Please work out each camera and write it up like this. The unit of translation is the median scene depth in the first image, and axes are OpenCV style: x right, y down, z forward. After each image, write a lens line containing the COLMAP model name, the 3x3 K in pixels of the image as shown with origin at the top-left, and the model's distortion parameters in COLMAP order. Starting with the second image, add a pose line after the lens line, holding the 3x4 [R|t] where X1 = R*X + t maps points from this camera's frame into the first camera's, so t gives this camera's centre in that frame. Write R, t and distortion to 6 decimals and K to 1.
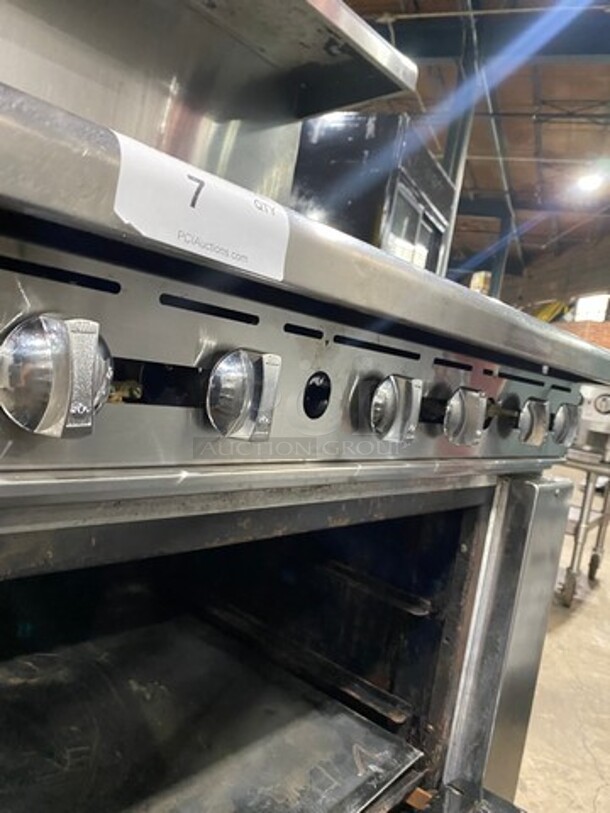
lens RADIAL K [[632.4, 0, 288.5], [0, 632.4, 408.0], [0, 0, 1]] dist [0.008074, 0.054899]
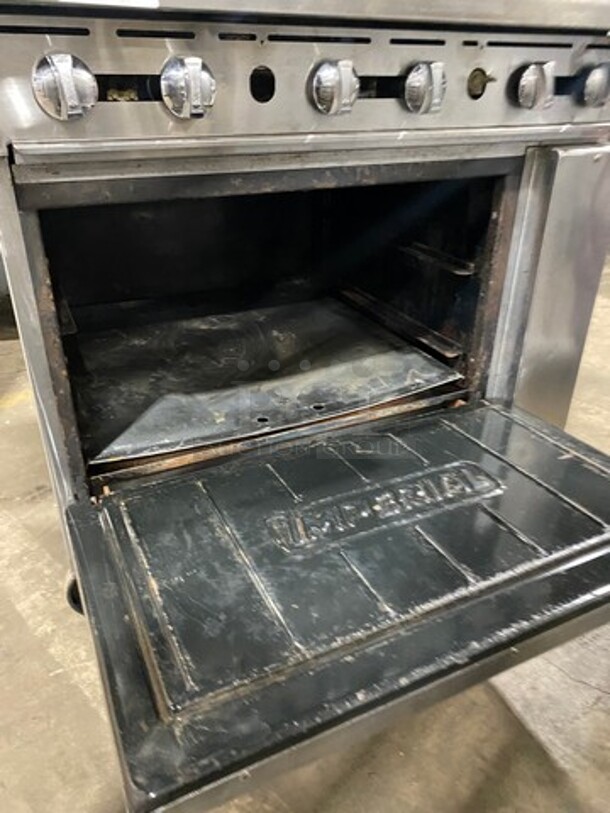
lens RADIAL K [[632.4, 0, 288.5], [0, 632.4, 408.0], [0, 0, 1]] dist [0.008074, 0.054899]
pose [[0.896047, 0.053245, -0.440755, 0.458693], [0.109984, 0.935212, 0.336574, 0.111874], [0.430120, -0.350062, 0.832138, -0.280508]]
